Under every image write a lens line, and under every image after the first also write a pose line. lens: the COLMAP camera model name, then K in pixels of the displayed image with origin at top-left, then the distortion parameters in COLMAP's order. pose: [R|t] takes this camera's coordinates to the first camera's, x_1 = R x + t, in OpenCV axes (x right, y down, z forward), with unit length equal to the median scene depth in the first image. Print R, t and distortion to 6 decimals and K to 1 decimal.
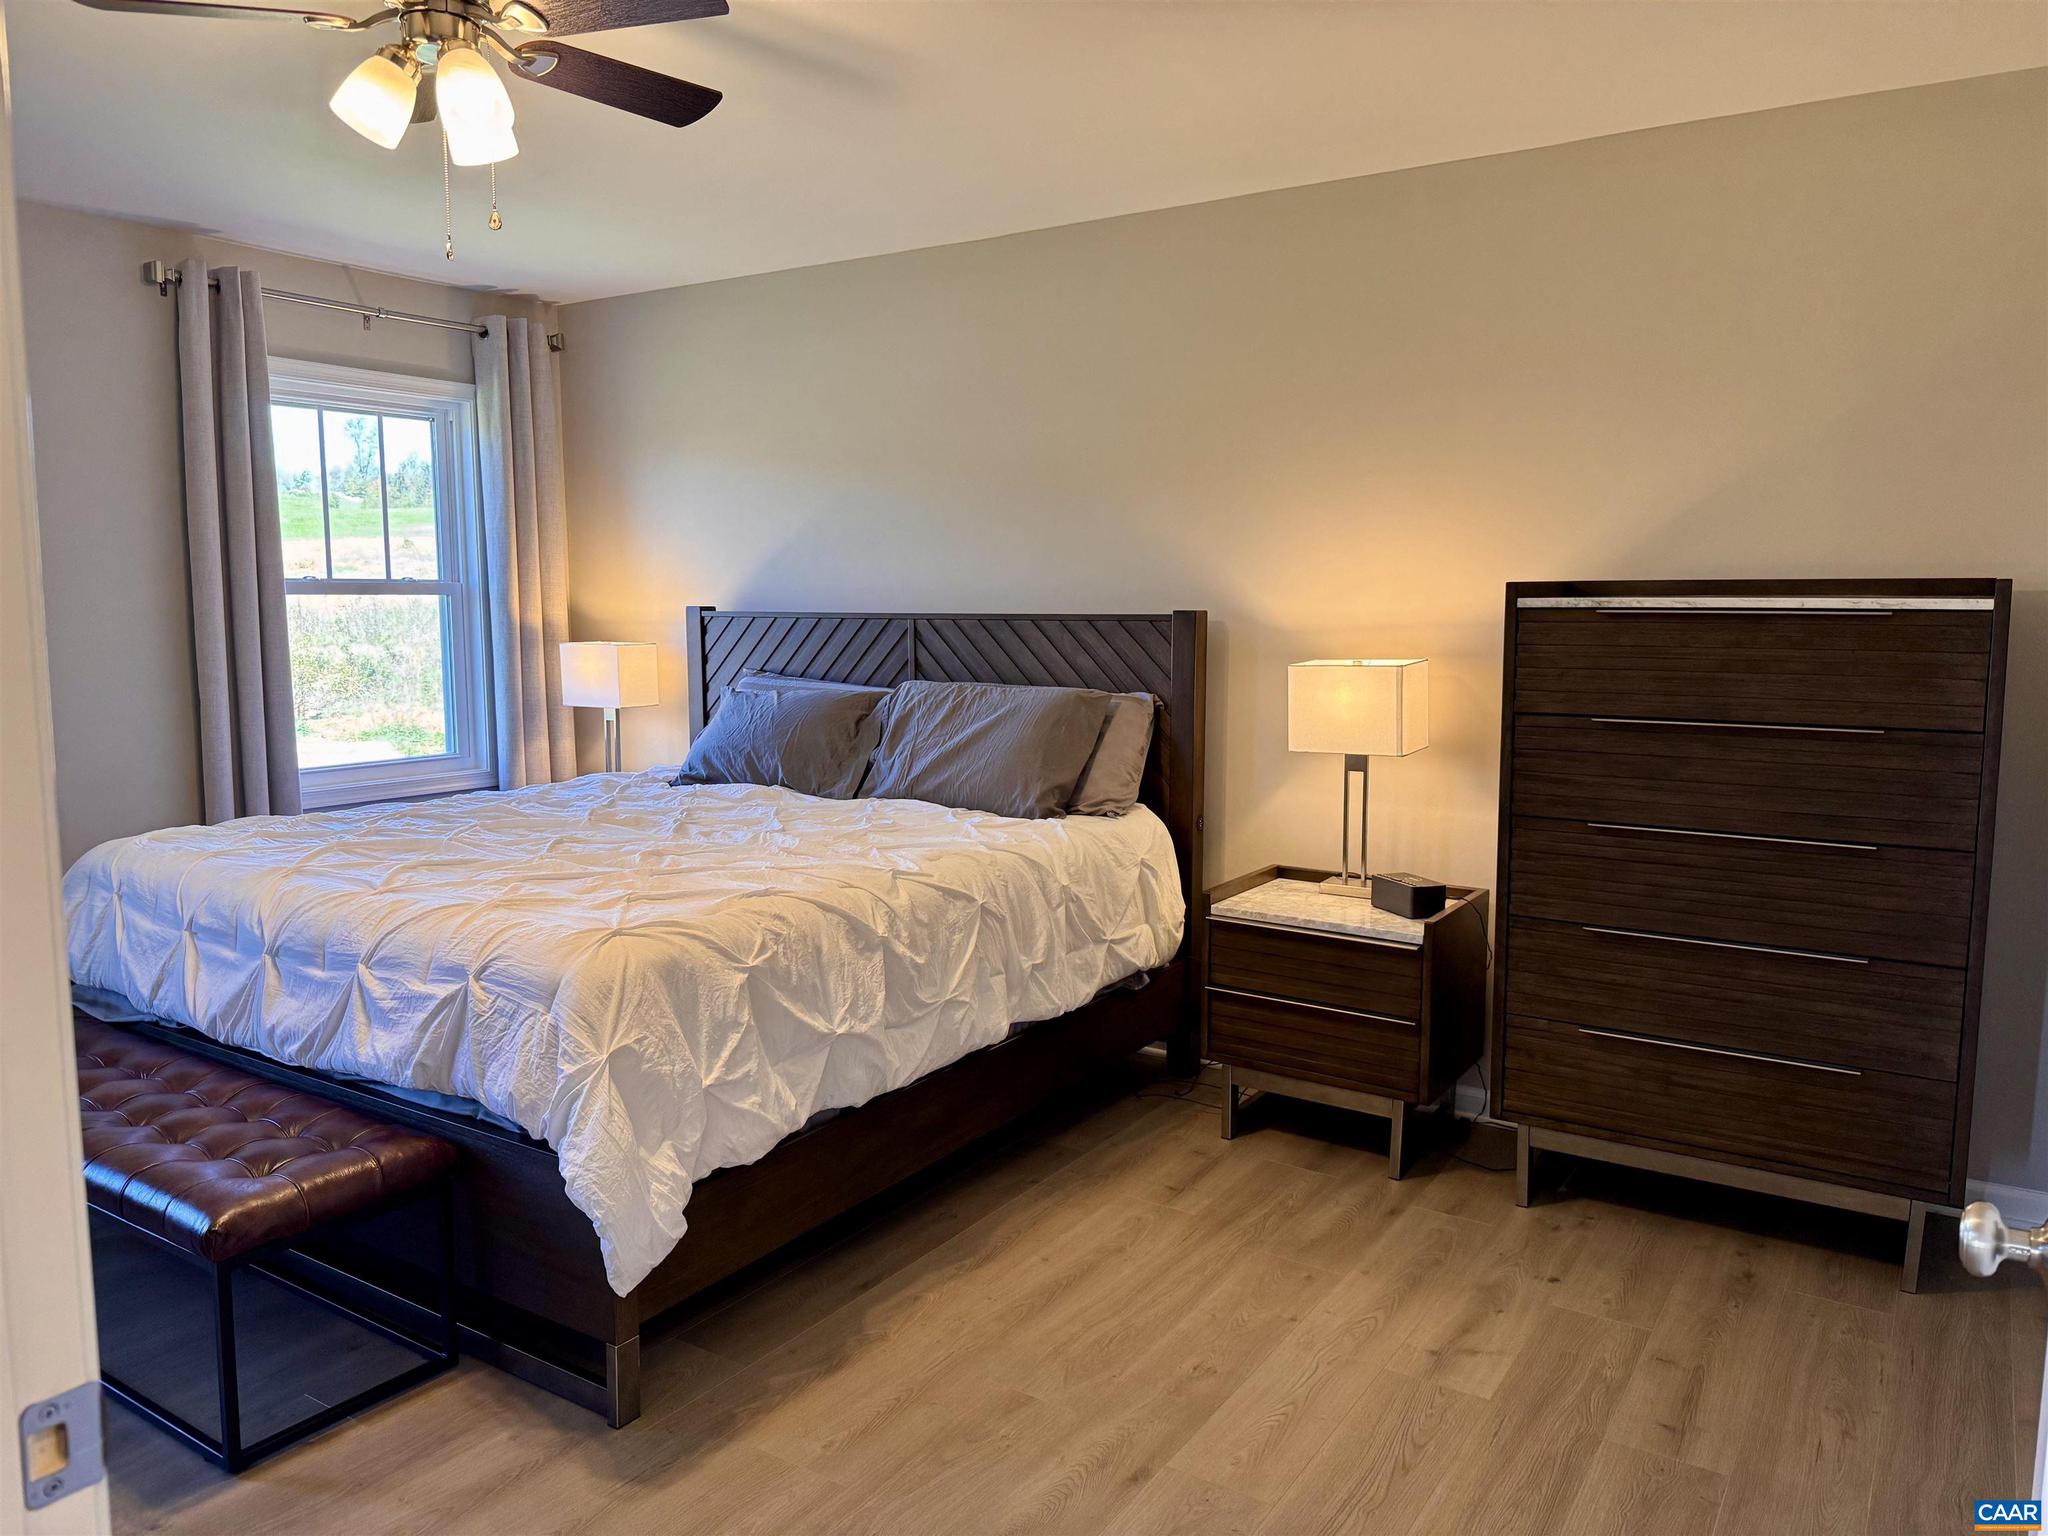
lens RADIAL K [[1430.9, 0, 1024.0], [0, 1430.9, 768.0], [0, 0, 1]] dist [0.151477, -0.276437]
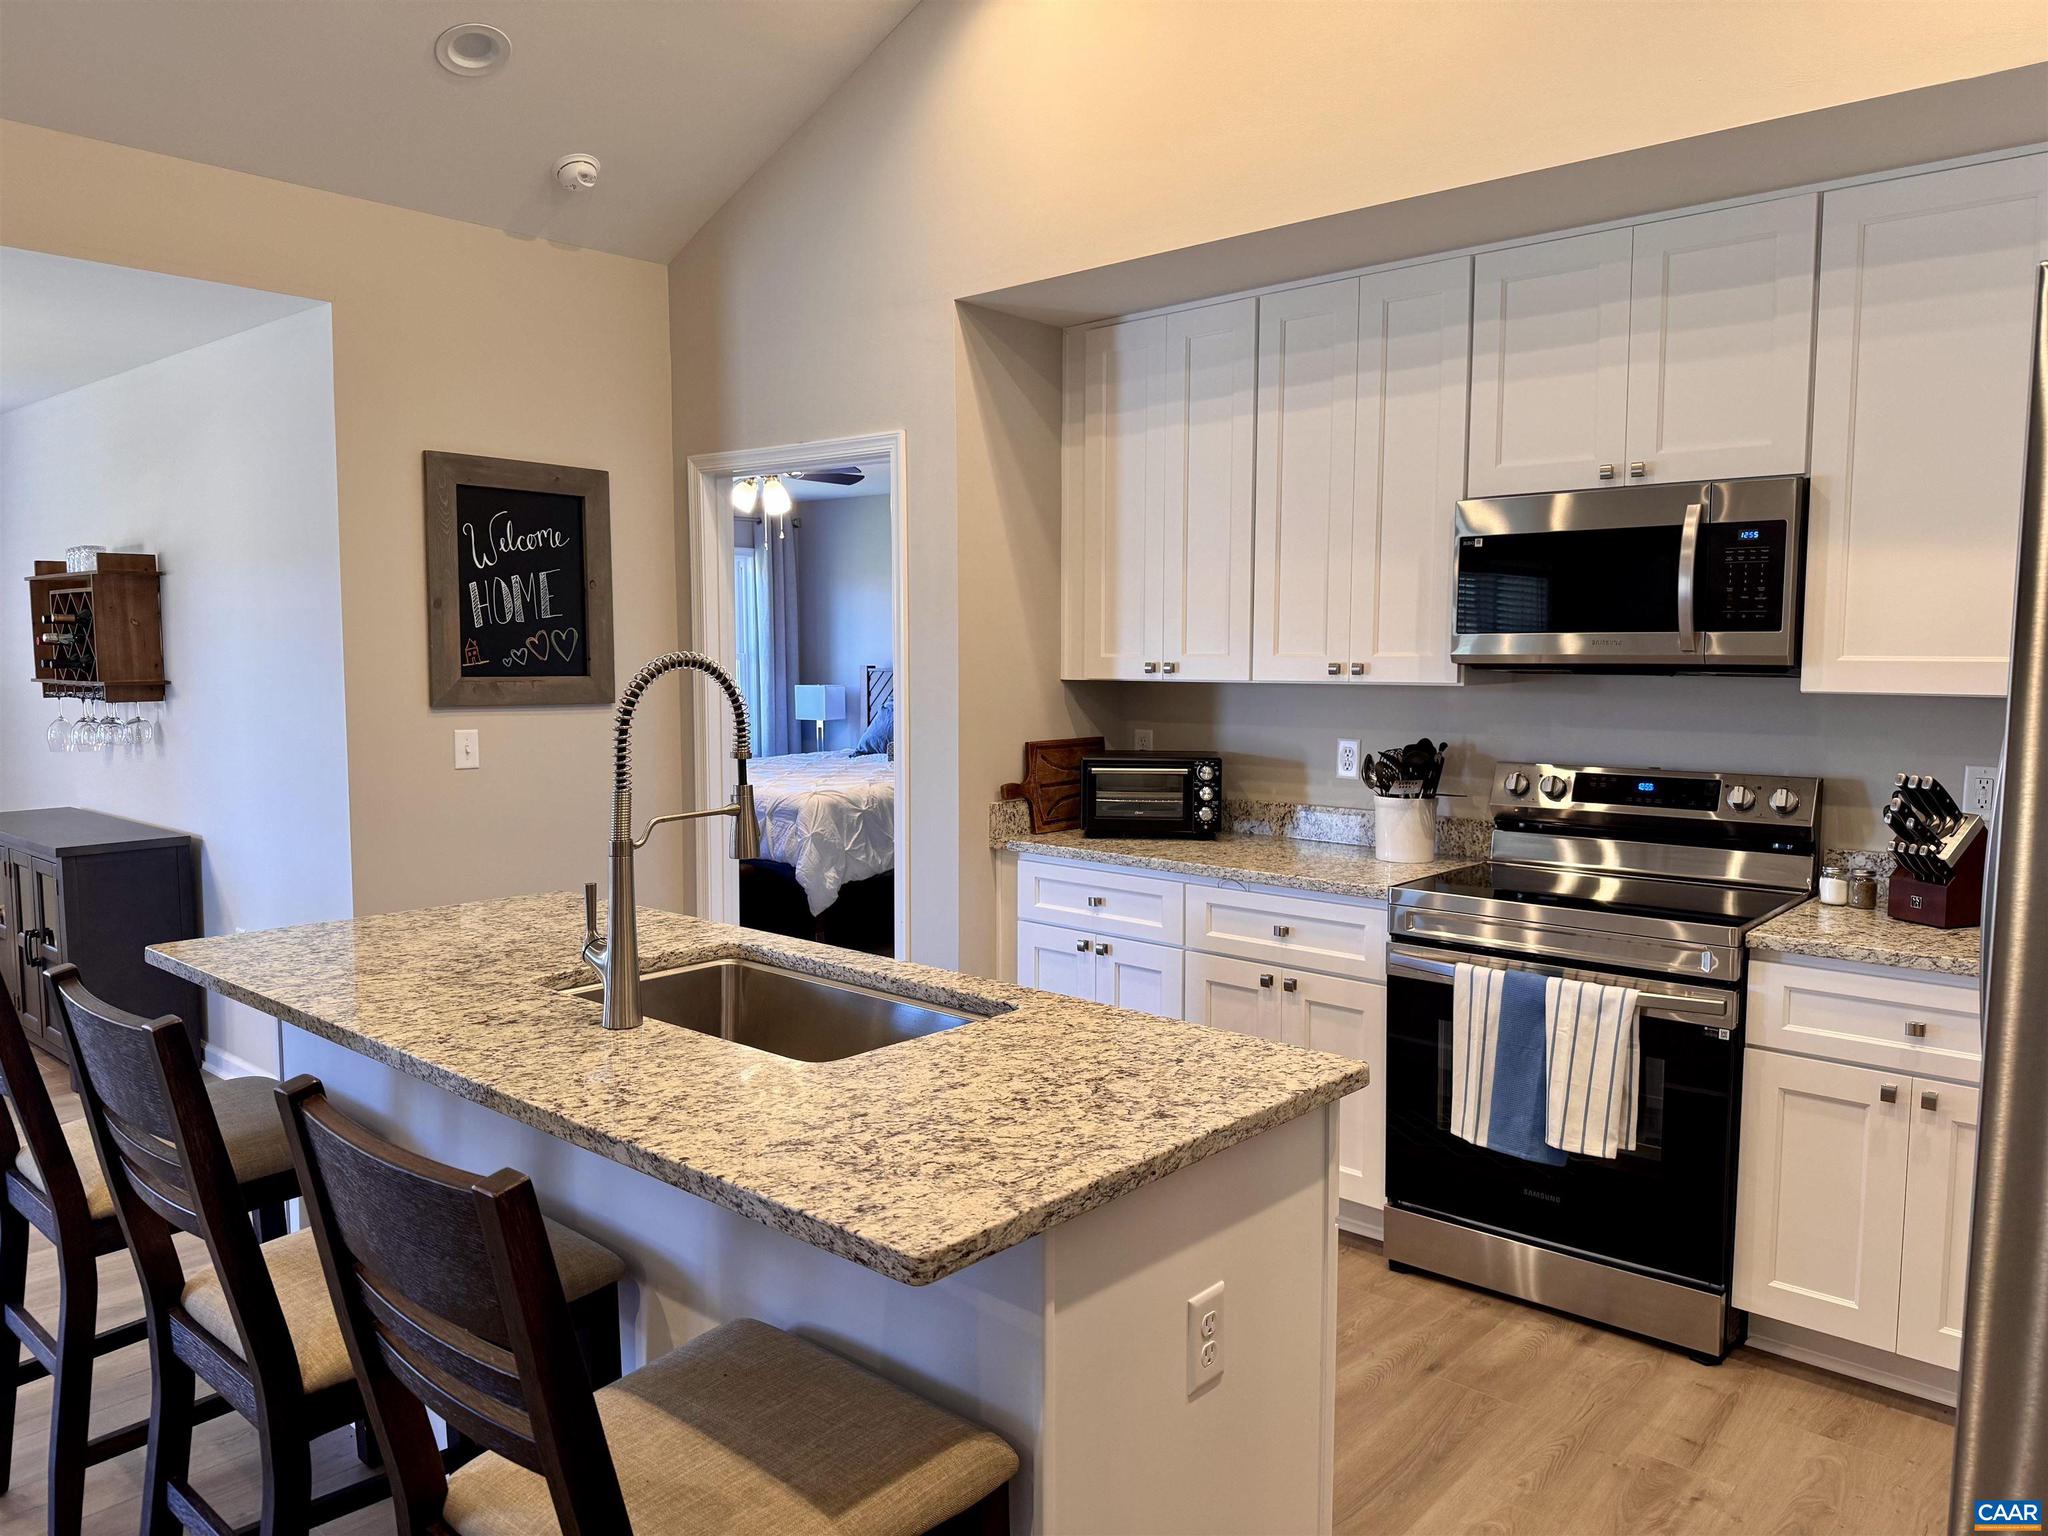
lens RADIAL K [[1430.9, 0, 1024.0], [0, 1430.9, 768.0], [0, 0, 1]] dist [0.151477, -0.276437]
pose [[0.989668, 0.013204, -0.142768, 0.353840], [-0.017380, 0.999456, -0.028045, 0.100080], [0.142320, 0.030237, 0.989359, -1.161880]]
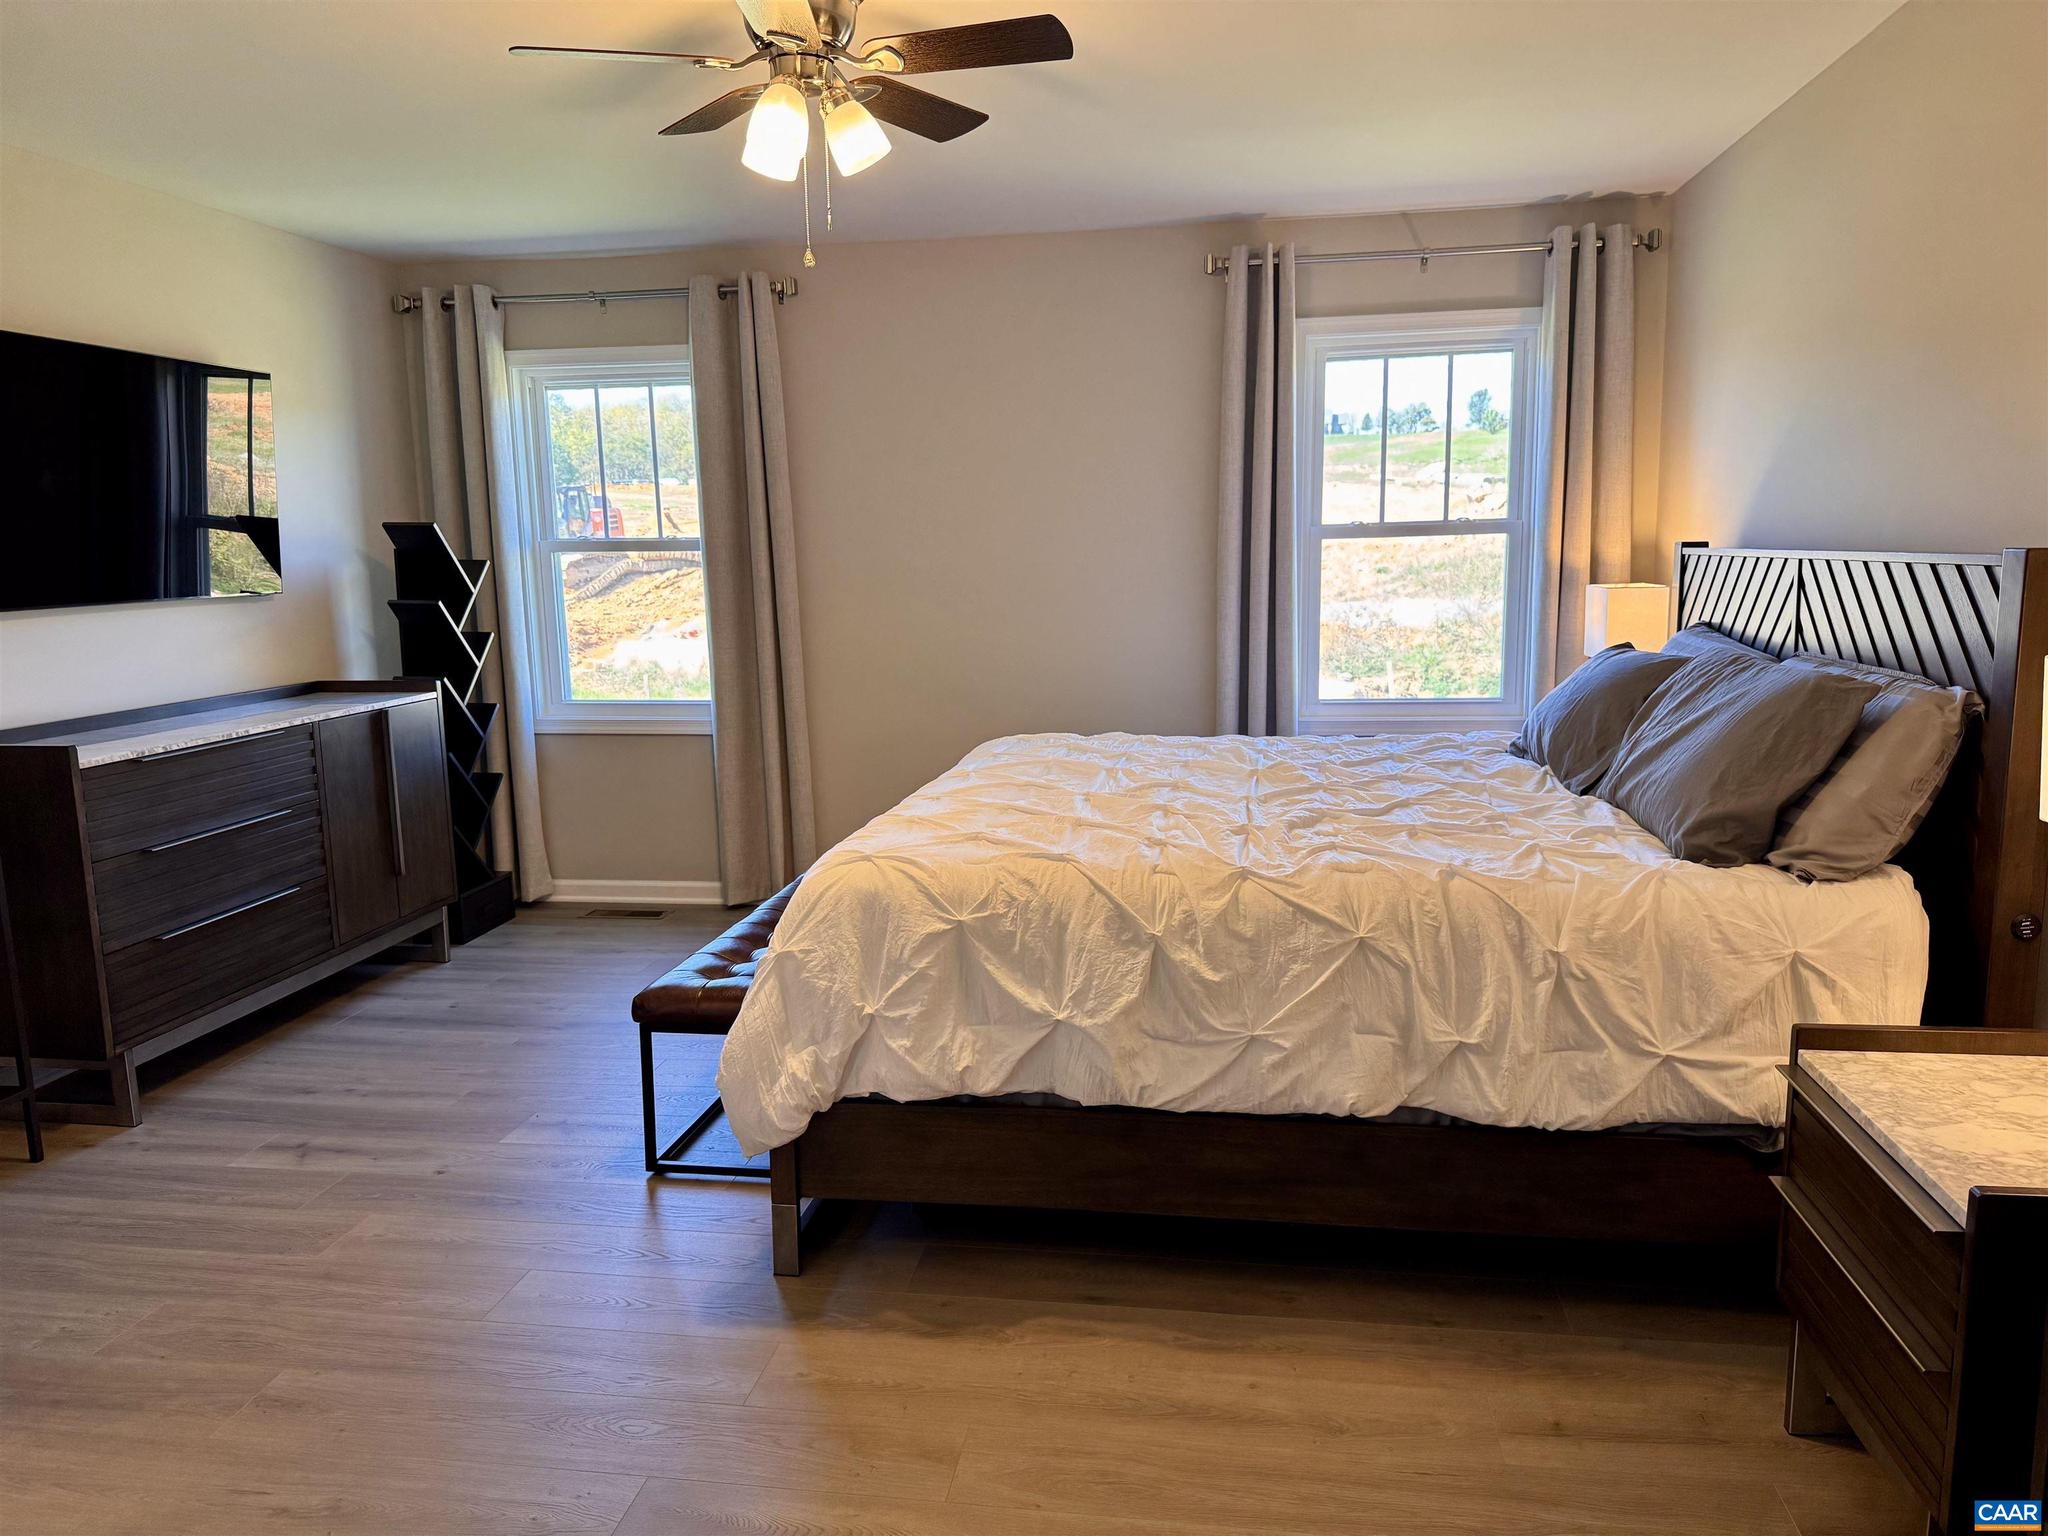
lens RADIAL K [[1430.9, 0, 1024.0], [0, 1430.9, 768.0], [0, 0, 1]] dist [0.151477, -0.276437]
pose [[0.408897, 0.130376, -0.903219, 0.532961], [-0.083807, 0.990924, 0.105096, -0.057191], [0.908724, 0.032723, 0.416112, 0.455776]]
